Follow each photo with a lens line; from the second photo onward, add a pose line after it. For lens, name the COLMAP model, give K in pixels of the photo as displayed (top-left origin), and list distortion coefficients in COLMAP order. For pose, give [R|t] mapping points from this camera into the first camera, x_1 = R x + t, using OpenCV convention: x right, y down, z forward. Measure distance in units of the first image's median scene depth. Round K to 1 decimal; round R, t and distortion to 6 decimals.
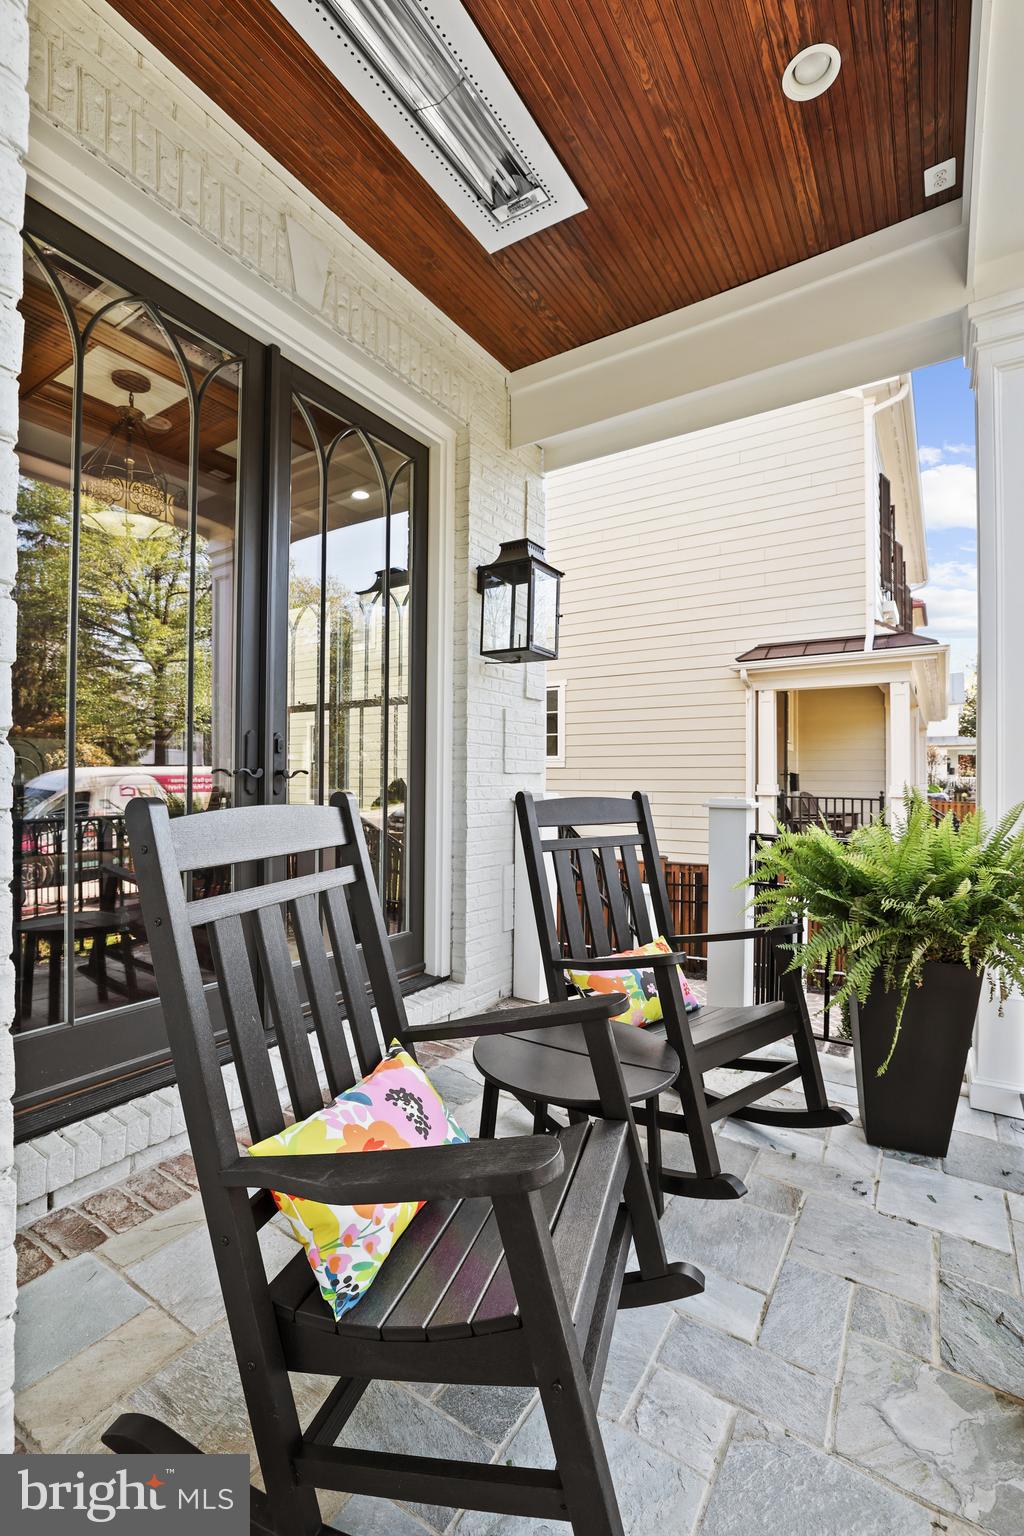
lens RADIAL K [[681.7, 0, 512.0], [0, 681.7, 768.0], [0, 0, 1]] dist [-0.046223, 0.017411]
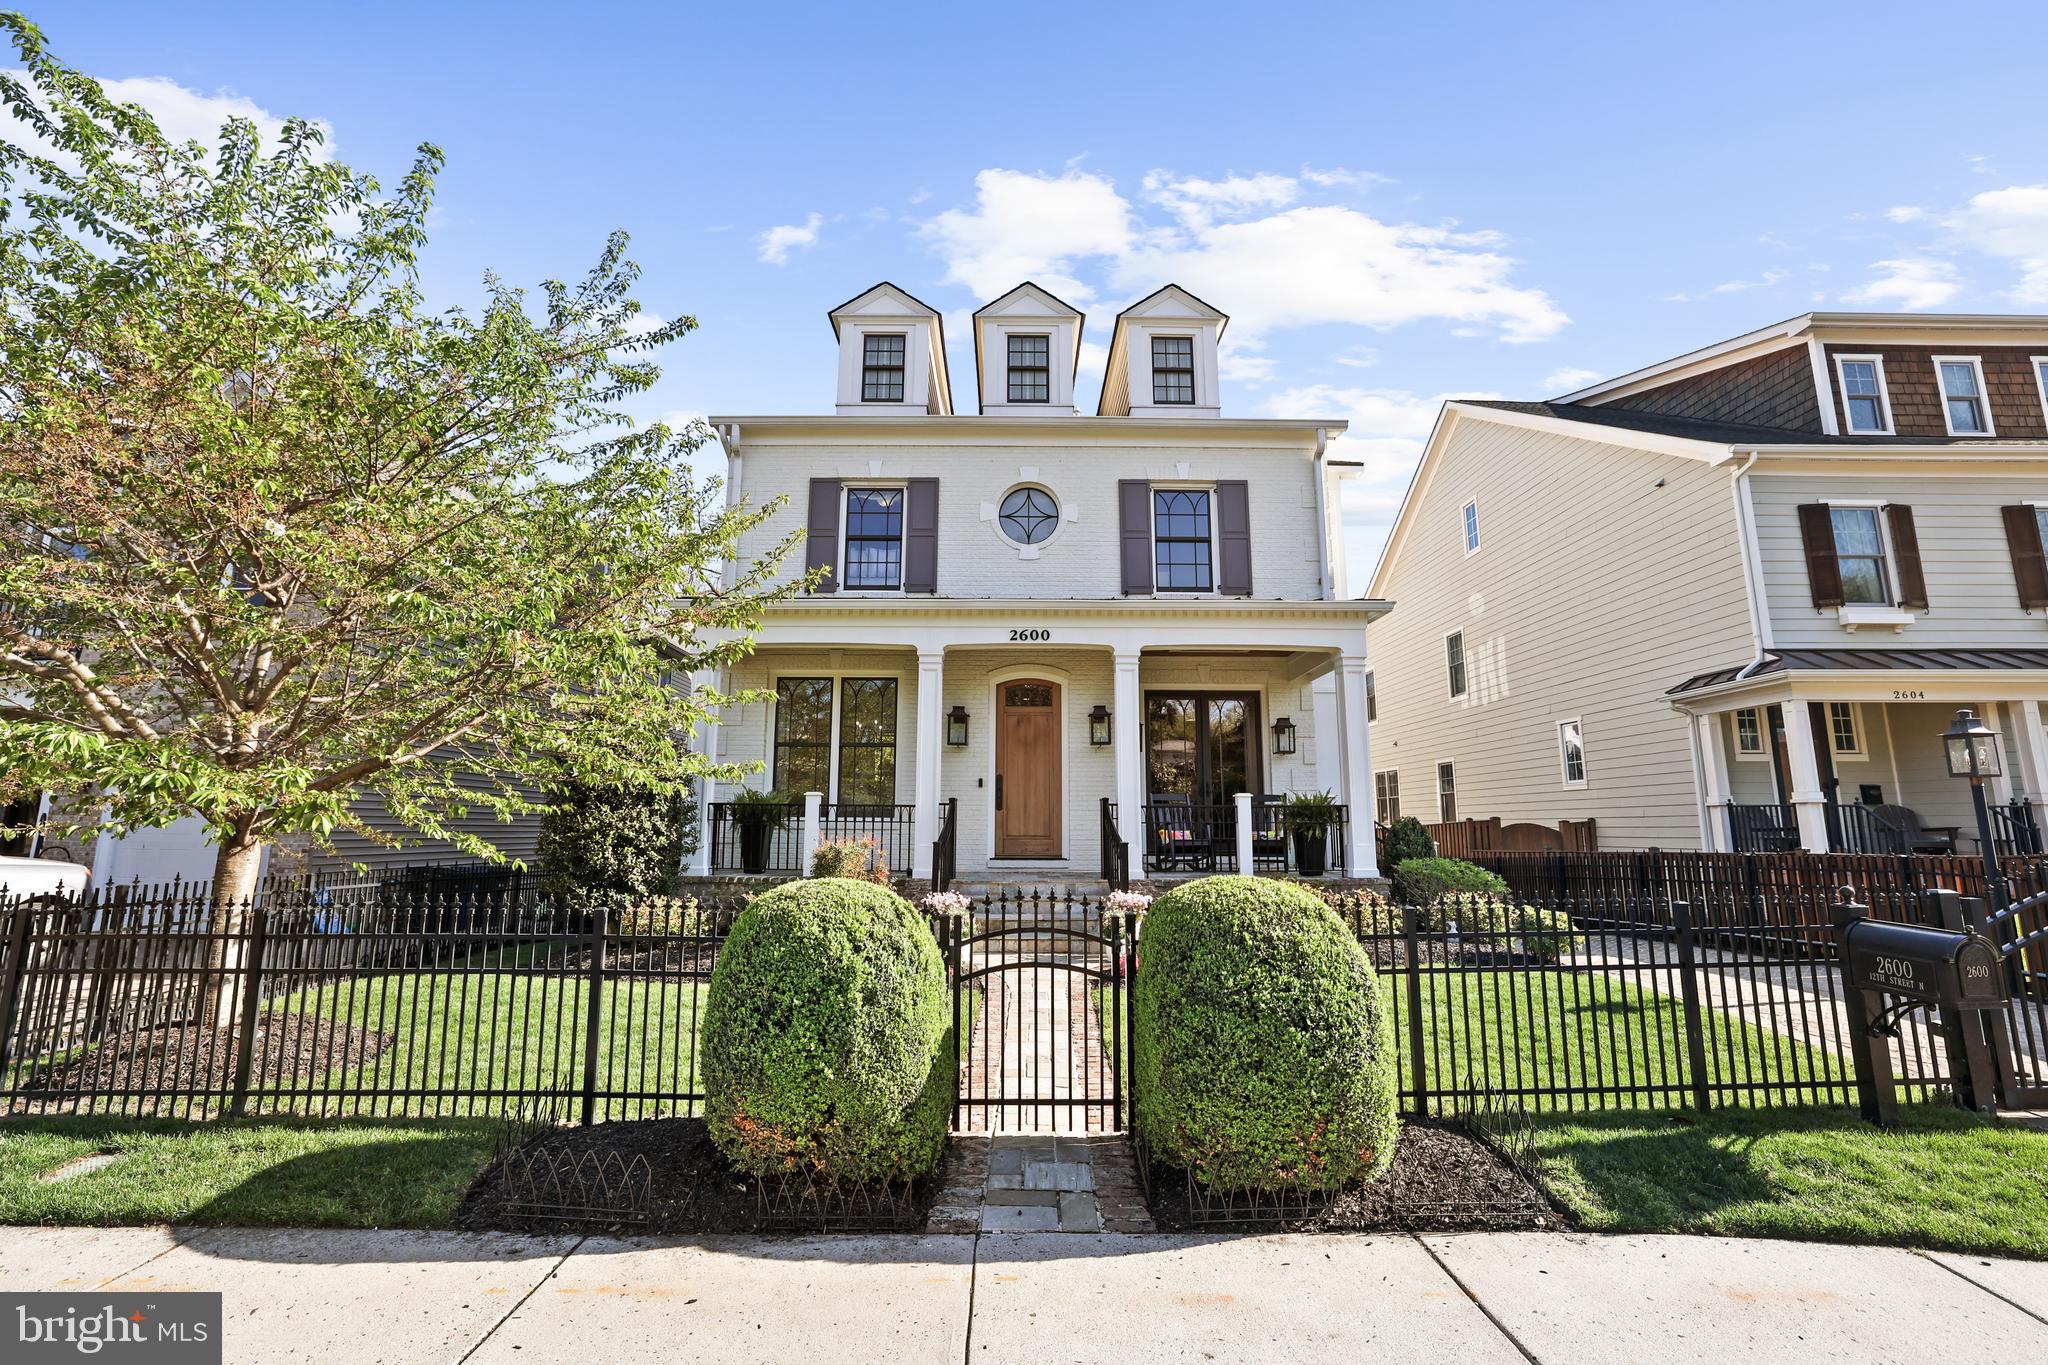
lens RADIAL K [[900.9, 0, 1021.7], [0, 900.9, 658.7], [0, 0, 1]] dist [-0.040987, 0.014492]
pose [[0.546882, -0.154179, -0.822890, 2.735426], [0.011711, 0.984209, -0.176621, 0.123432], [0.837128, 0.086954, 0.540052, -2.229857]]
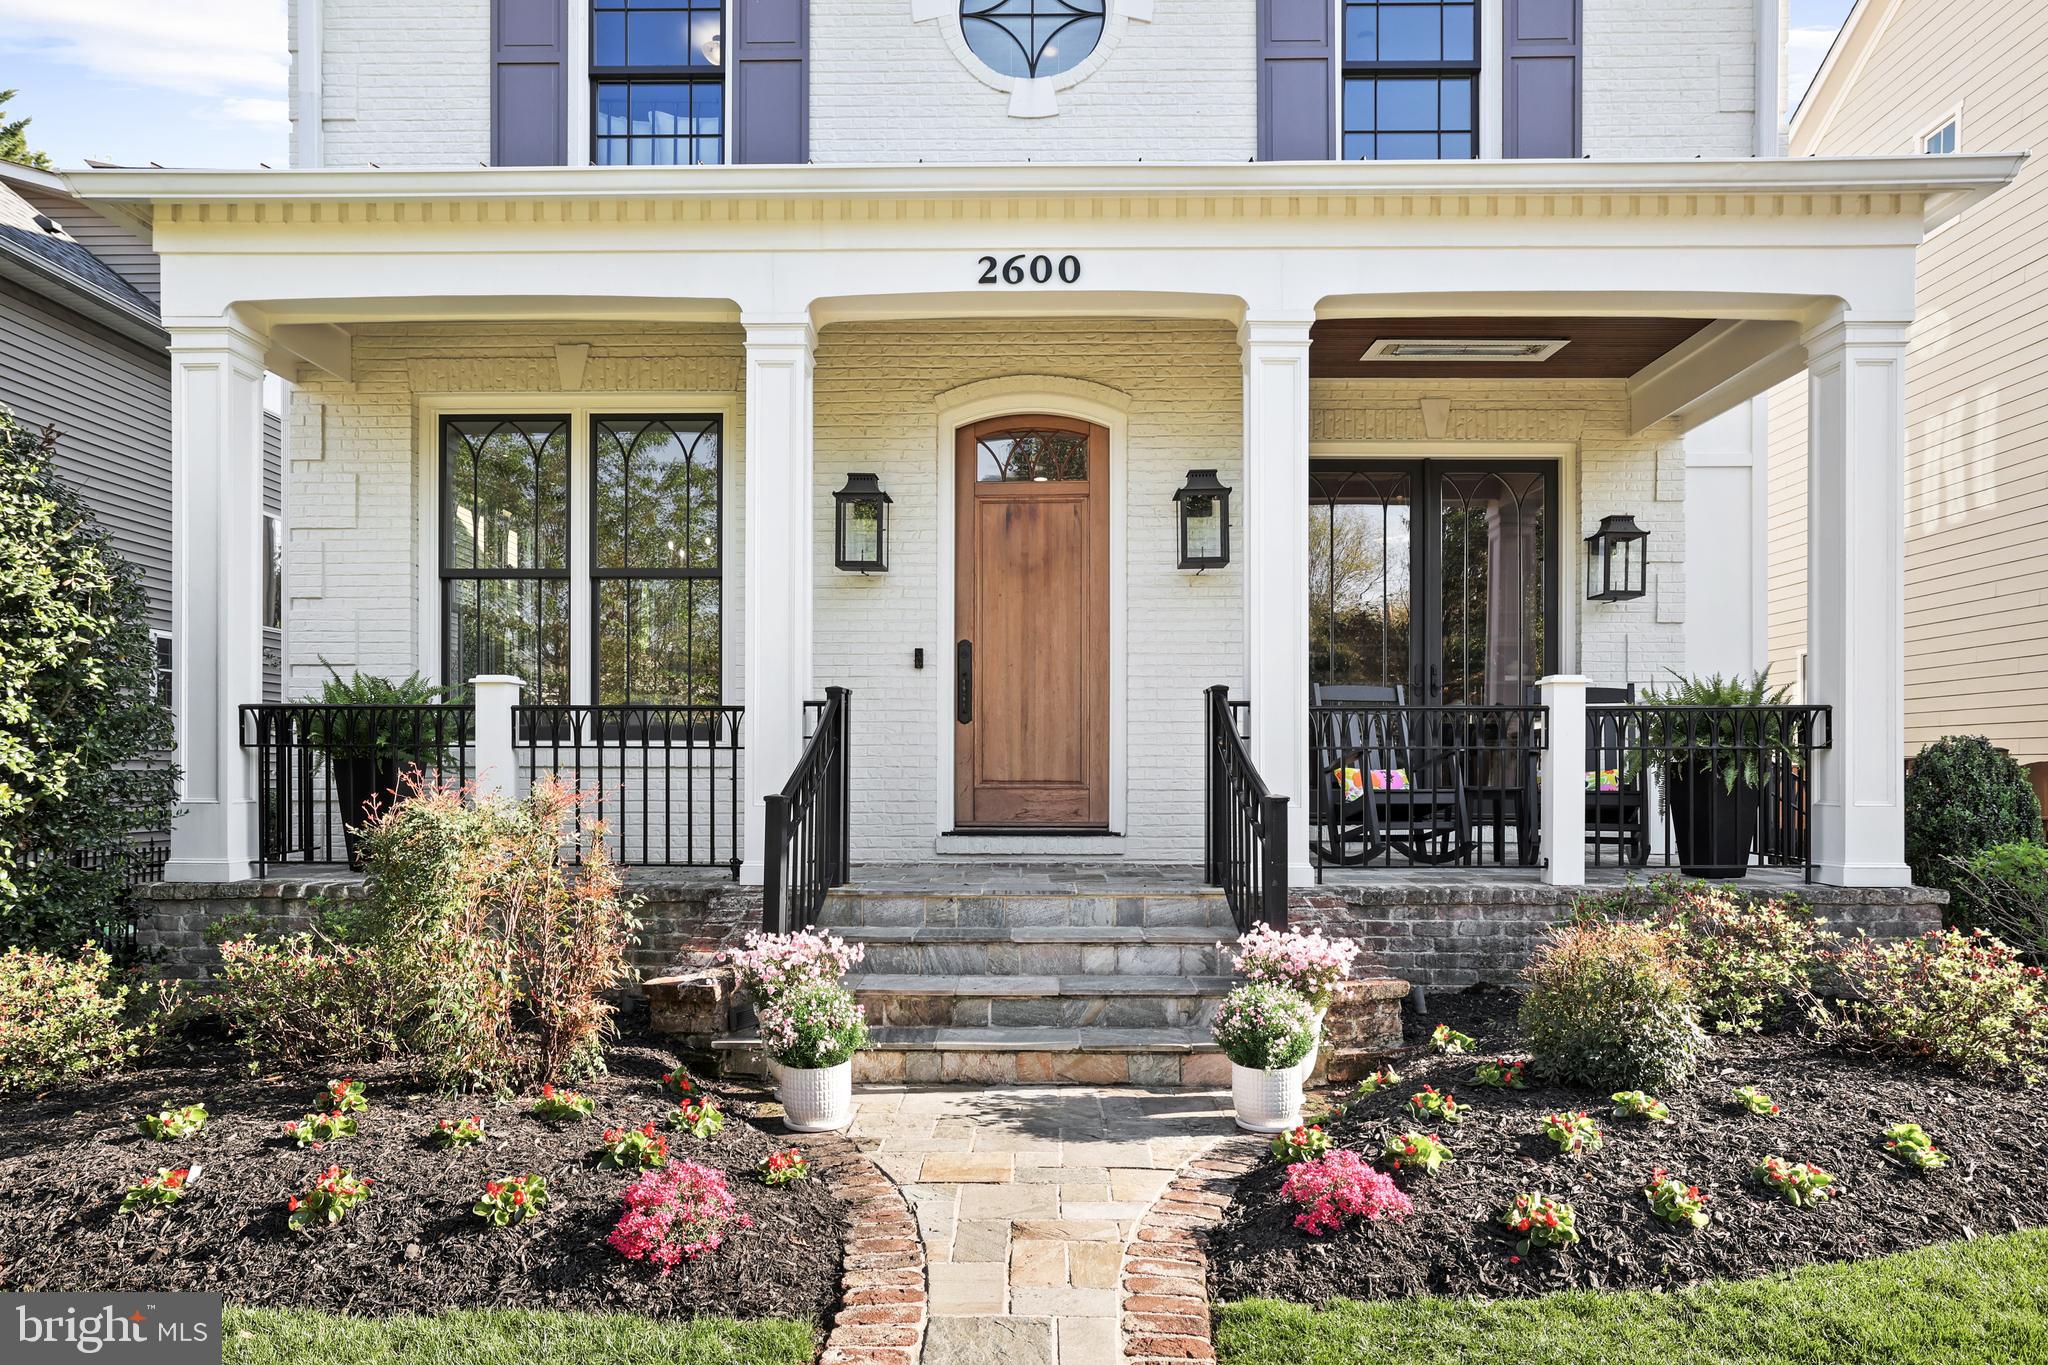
lens RADIAL K [[1268.0, 0, 1025.8], [0, 1268.0, 754.3], [0, 0, 1]] dist [-0.000455, 0.005145]
pose [[0.528505, -0.013824, -0.848818, 1.508178], [0.013277, 0.999880, -0.008018, 0.157149], [0.848826, -0.007032, 0.528625, -1.350269]]
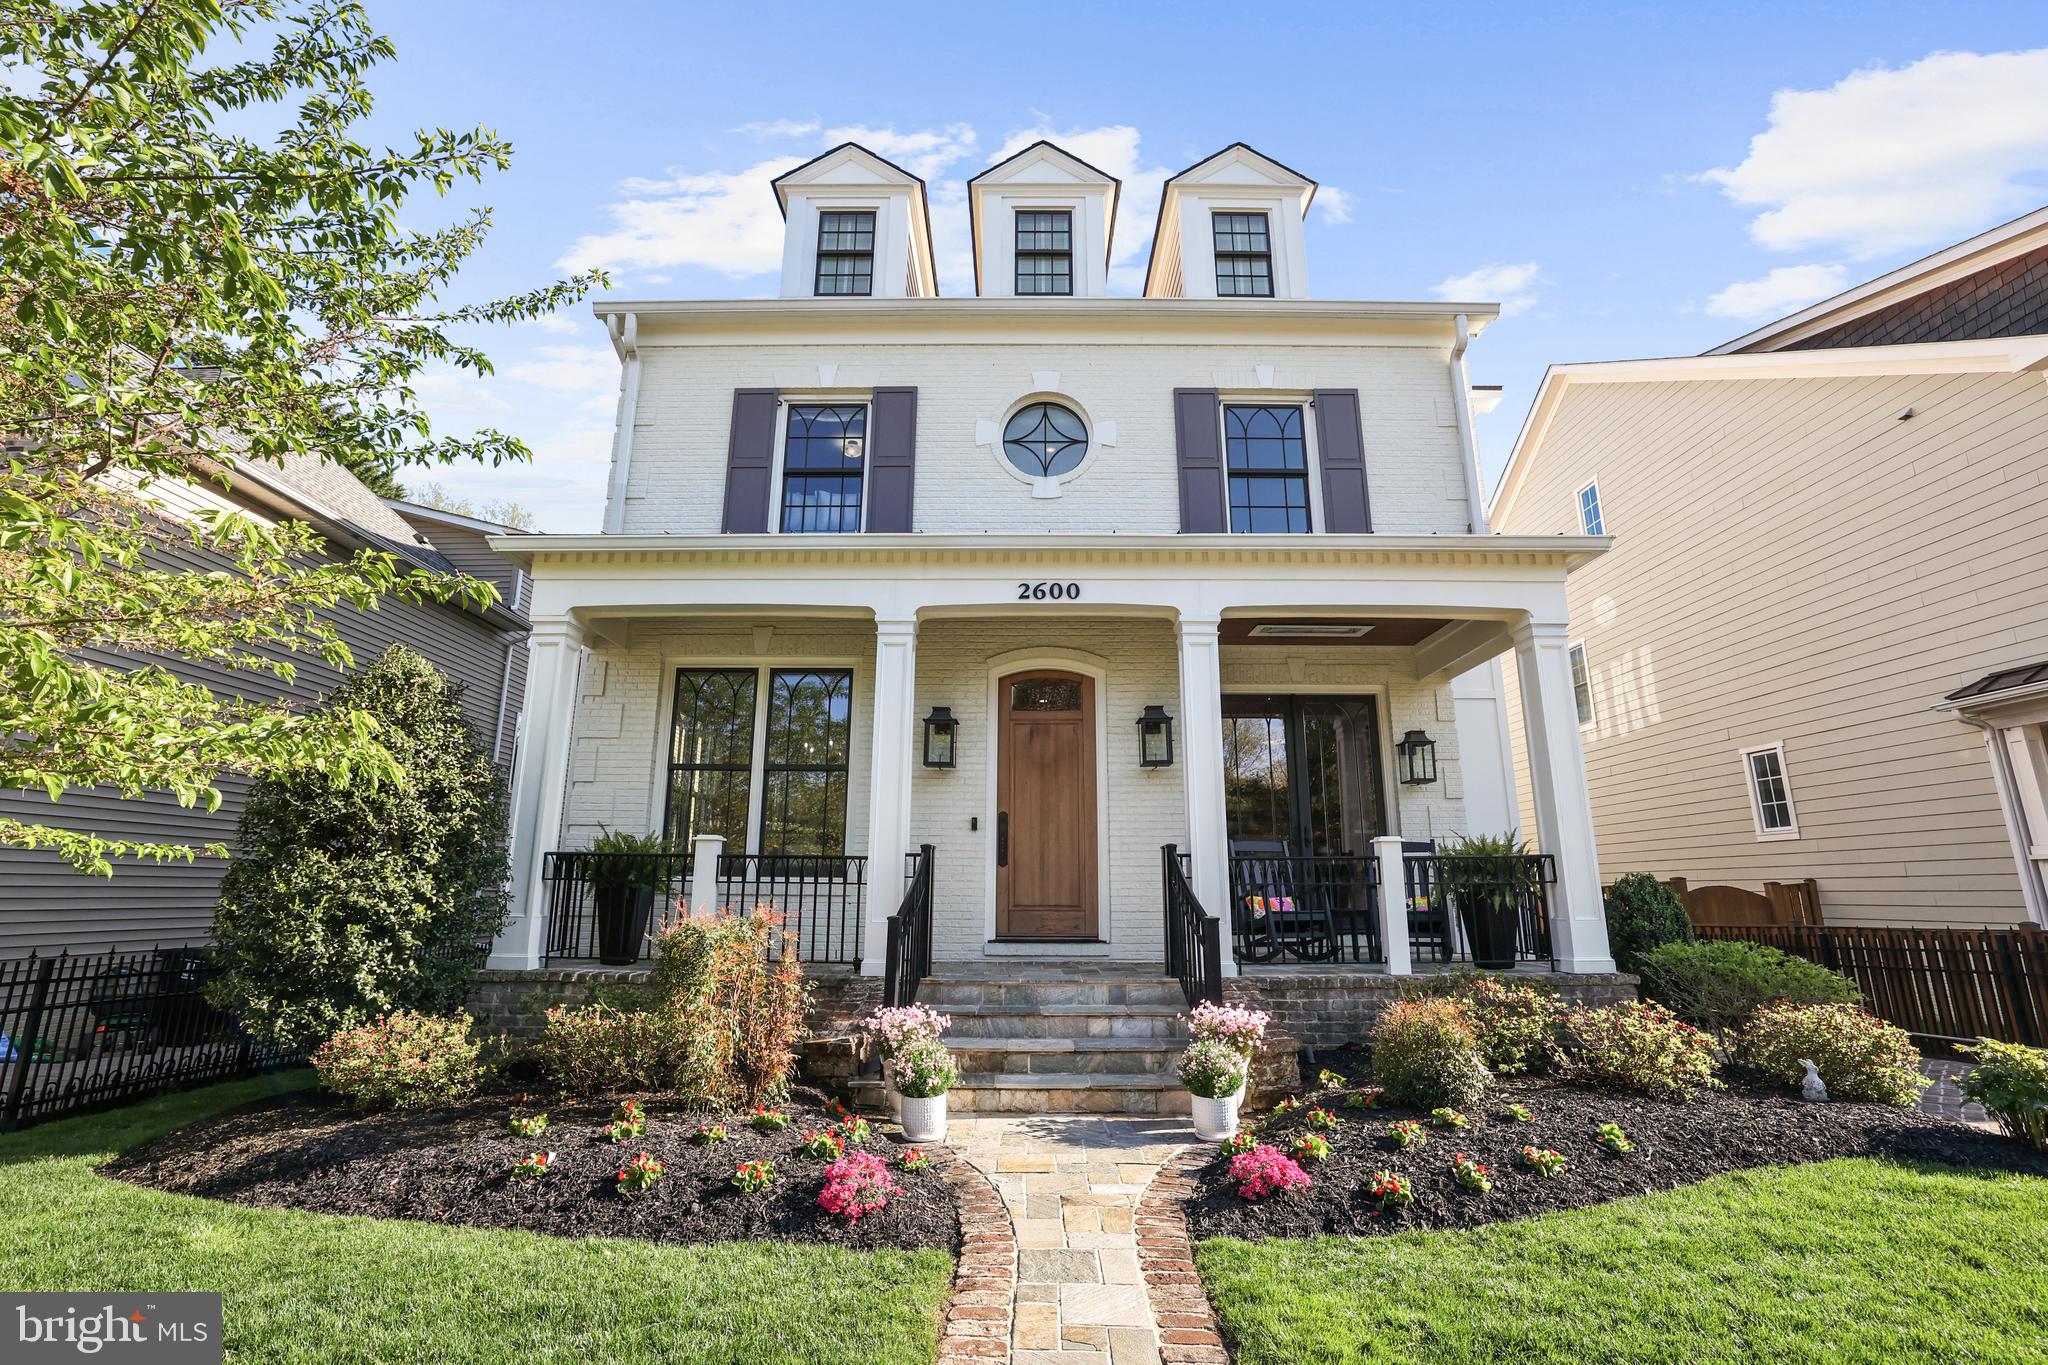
lens RADIAL K [[908.9, 0, 1021.9], [0, 908.9, 664.6], [0, 0, 1]] dist [-0.046223, 0.017411]
pose [[0.535168, -0.207434, -0.818881, 1.696266], [0.011614, 0.971097, -0.238402, 0.137829], [0.844666, 0.118075, 0.522109, -1.558598]]
